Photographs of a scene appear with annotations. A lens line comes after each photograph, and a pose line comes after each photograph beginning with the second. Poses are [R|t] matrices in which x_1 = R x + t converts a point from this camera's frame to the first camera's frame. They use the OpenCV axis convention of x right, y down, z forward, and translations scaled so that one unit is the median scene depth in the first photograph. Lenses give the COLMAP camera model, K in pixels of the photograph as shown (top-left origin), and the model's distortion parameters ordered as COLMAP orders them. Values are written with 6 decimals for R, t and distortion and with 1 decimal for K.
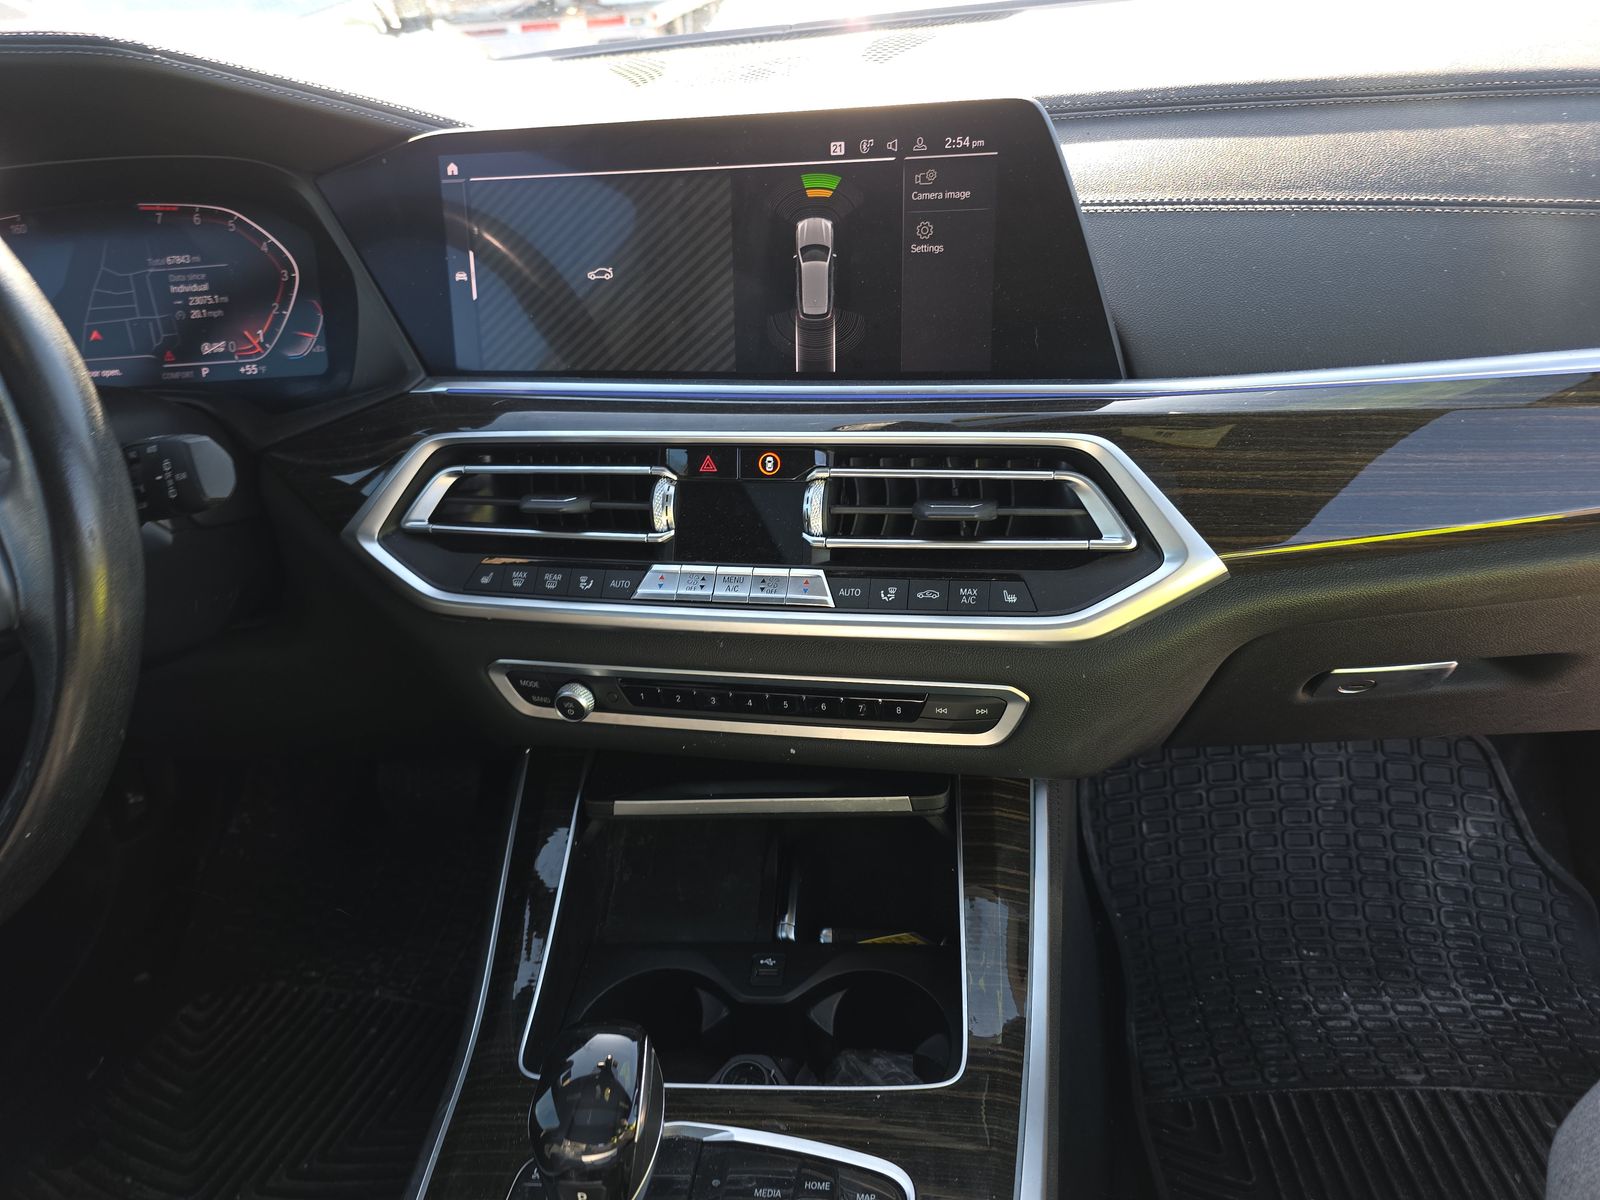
lens RADIAL K [[1068.7, 0, 800.0], [0, 1068.7, 600.0], [0, 0, 1]] dist [0.042678, -0.047488]
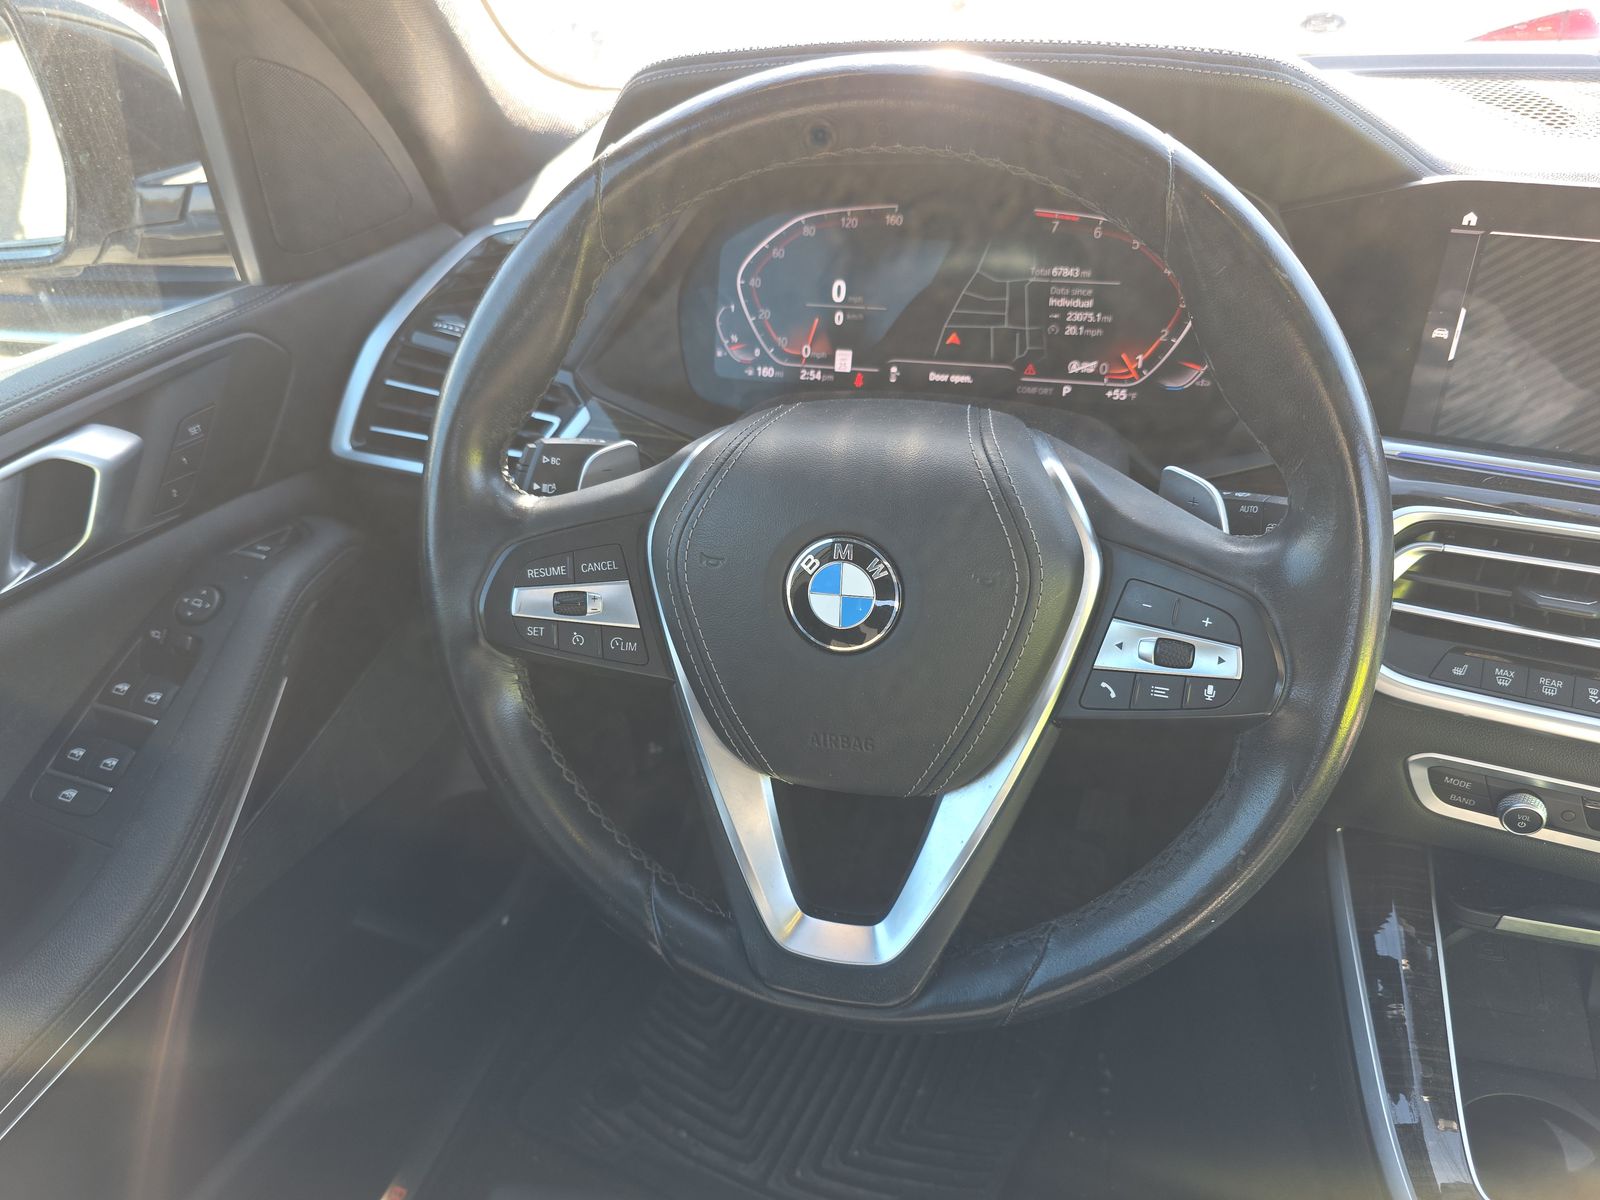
lens RADIAL K [[1068.7, 0, 800.0], [0, 1068.7, 600.0], [0, 0, 1]] dist [0.042678, -0.047488]
pose [[0.984682, 0.142708, -0.100180, -0.669514], [-0.138426, 0.989184, 0.048507, -0.040358], [0.106019, -0.033897, 0.993786, 0.015253]]
